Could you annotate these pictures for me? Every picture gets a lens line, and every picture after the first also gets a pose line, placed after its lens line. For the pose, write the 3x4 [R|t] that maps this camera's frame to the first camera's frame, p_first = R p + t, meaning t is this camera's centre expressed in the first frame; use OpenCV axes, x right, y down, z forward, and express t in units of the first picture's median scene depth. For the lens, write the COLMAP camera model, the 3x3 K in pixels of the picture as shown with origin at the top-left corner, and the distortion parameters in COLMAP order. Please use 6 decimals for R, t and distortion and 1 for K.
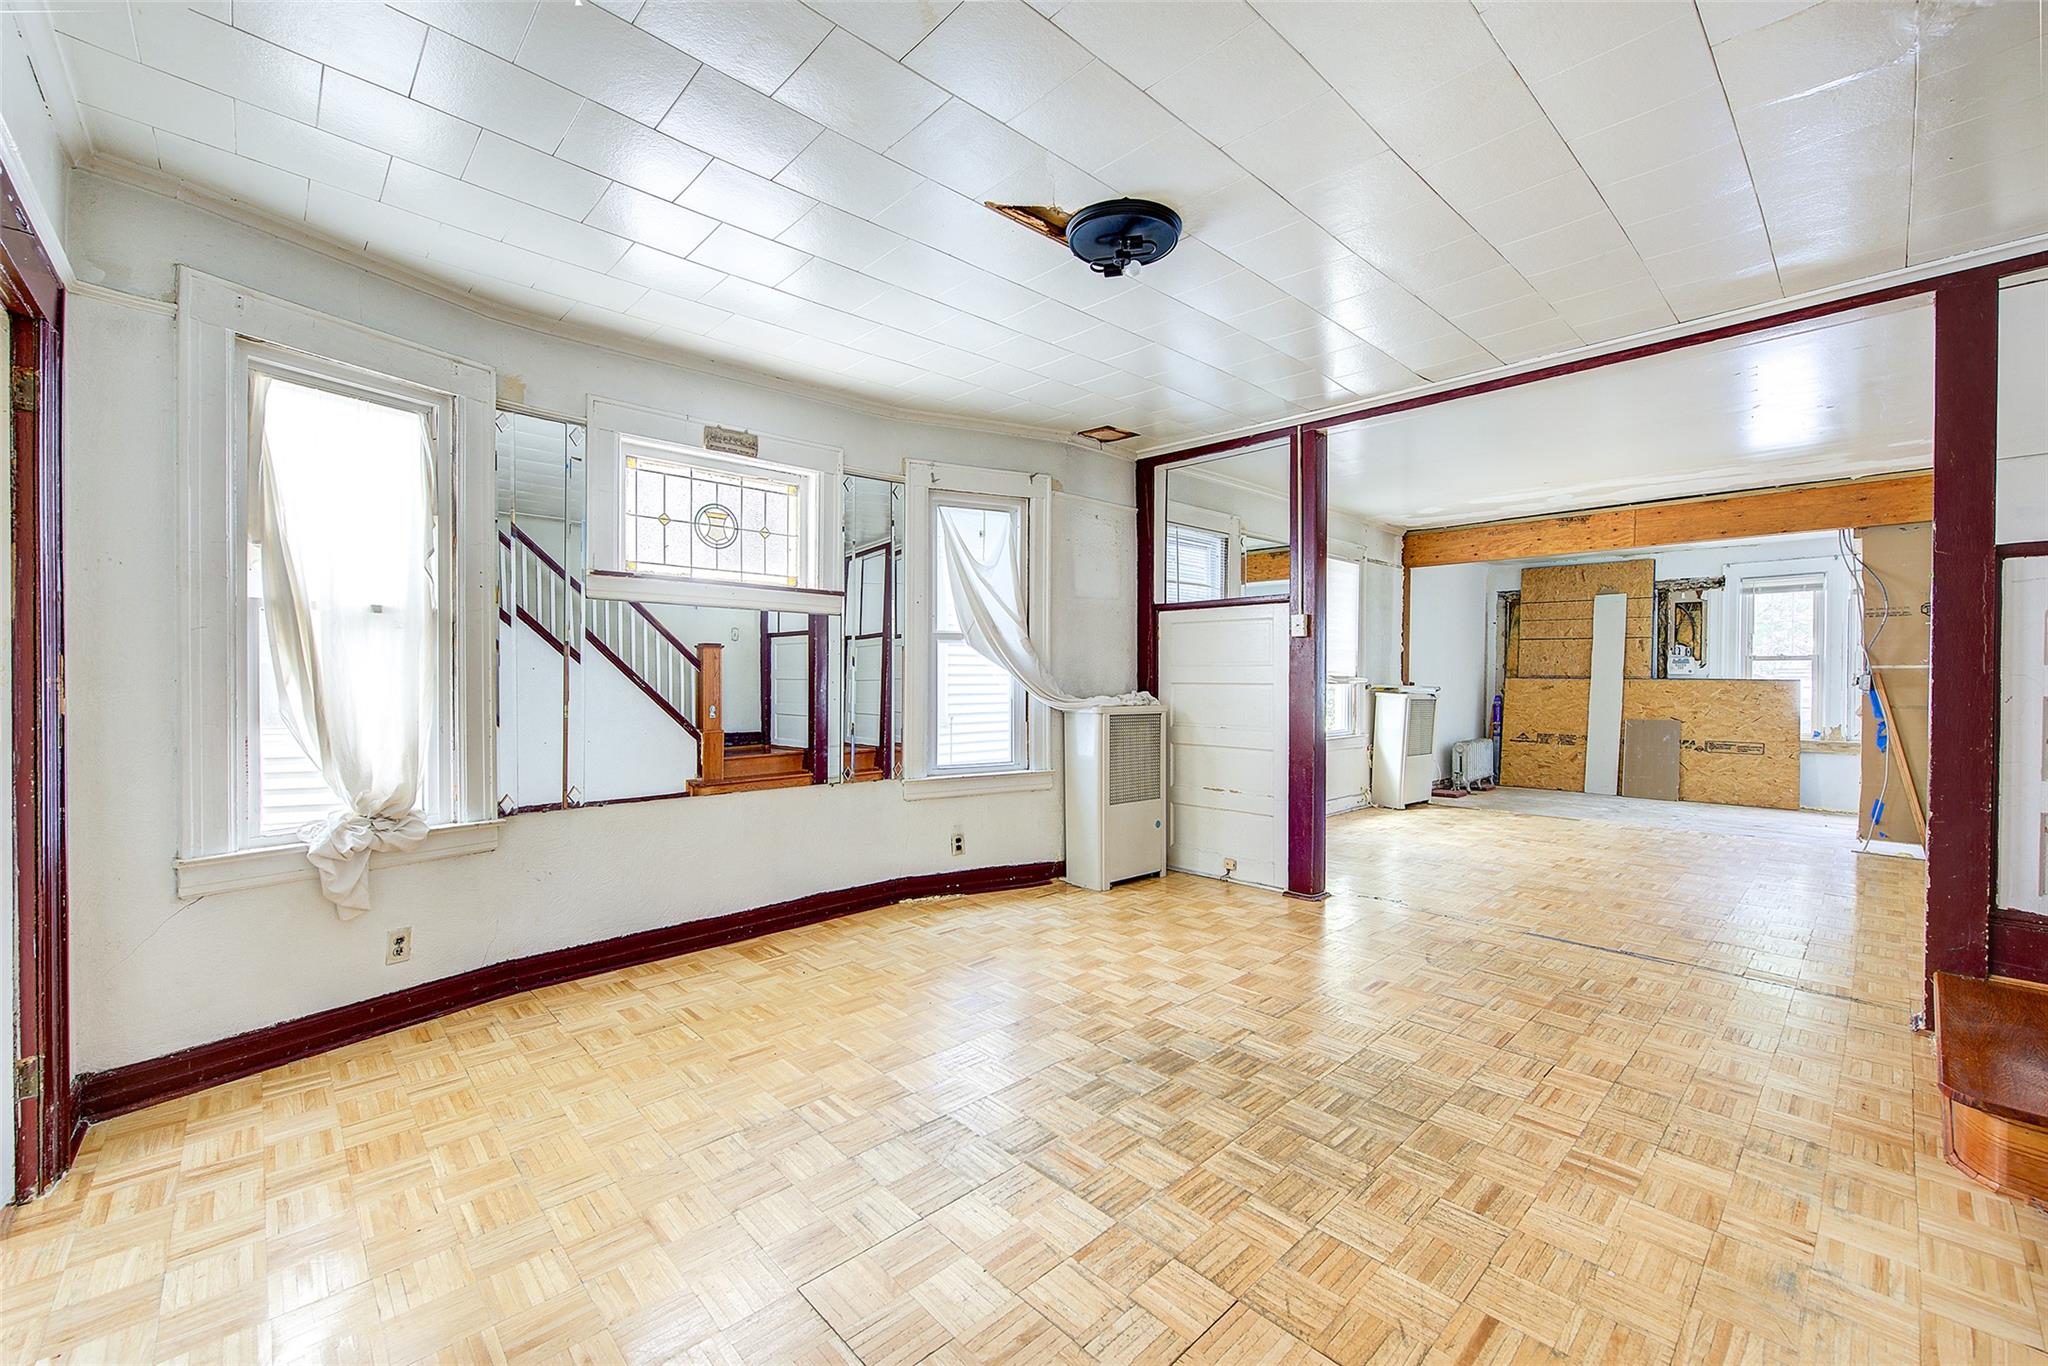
lens RADIAL K [[824.5, 0, 1023.6], [0, 824.5, 682.2], [0, 0, 1]] dist [-0.001731, -0.002539]
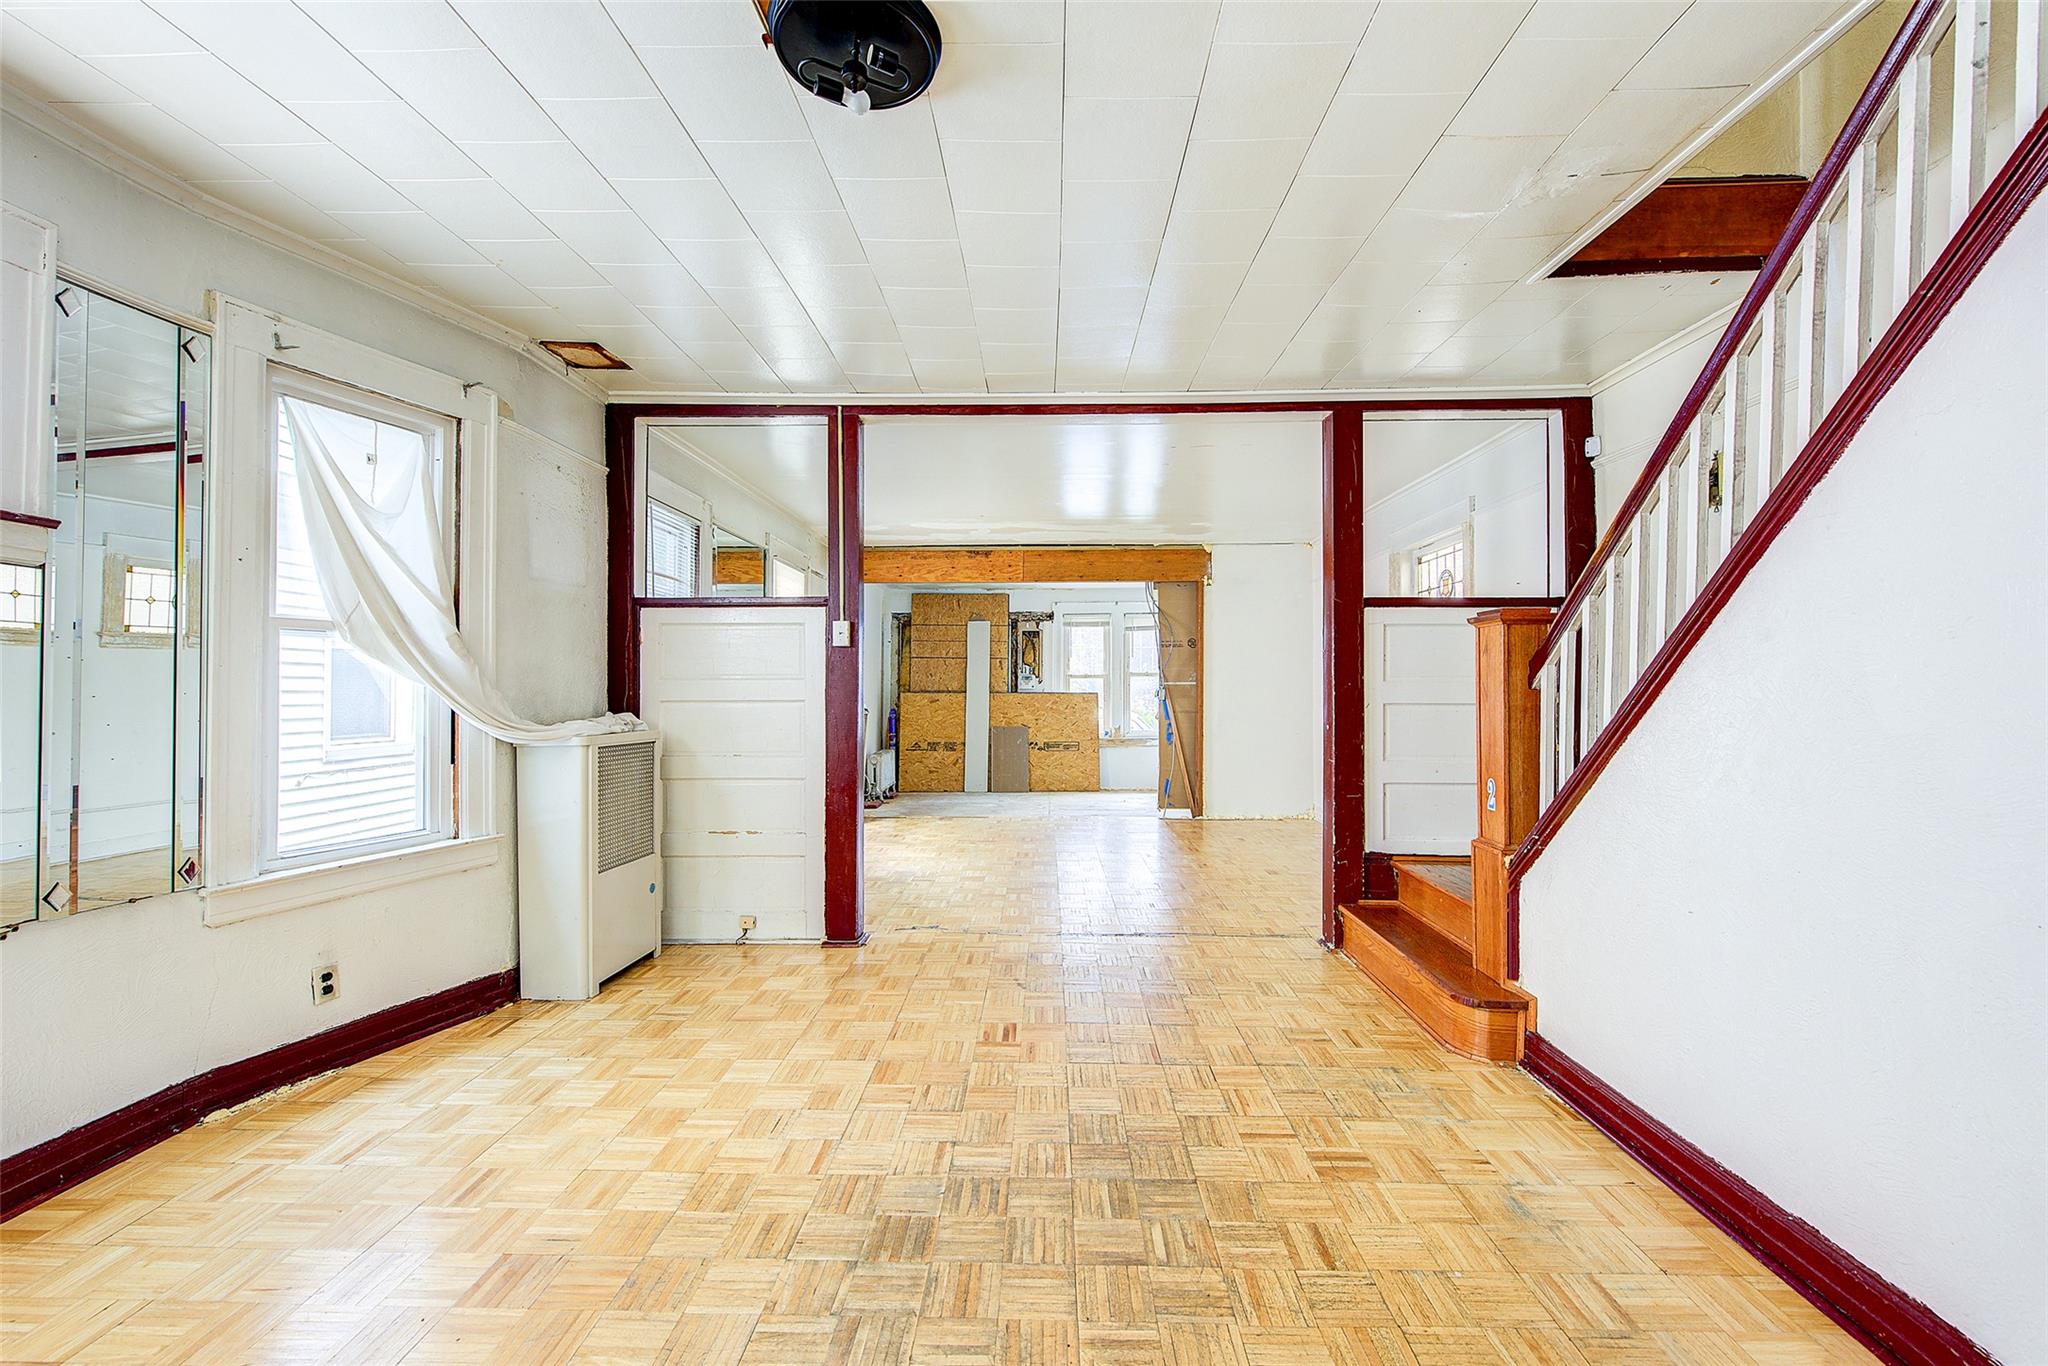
lens RADIAL K [[824.5, 0, 1030.8], [0, 824.5, 682.0], [0, 0, 1]] dist [-0.001731, -0.002539]
pose [[0.701604, 0.004656, 0.712552, -0.138813], [0.008537, 0.999852, -0.014939, -0.002554], [-0.712516, 0.016564, 0.701460, 0.229195]]
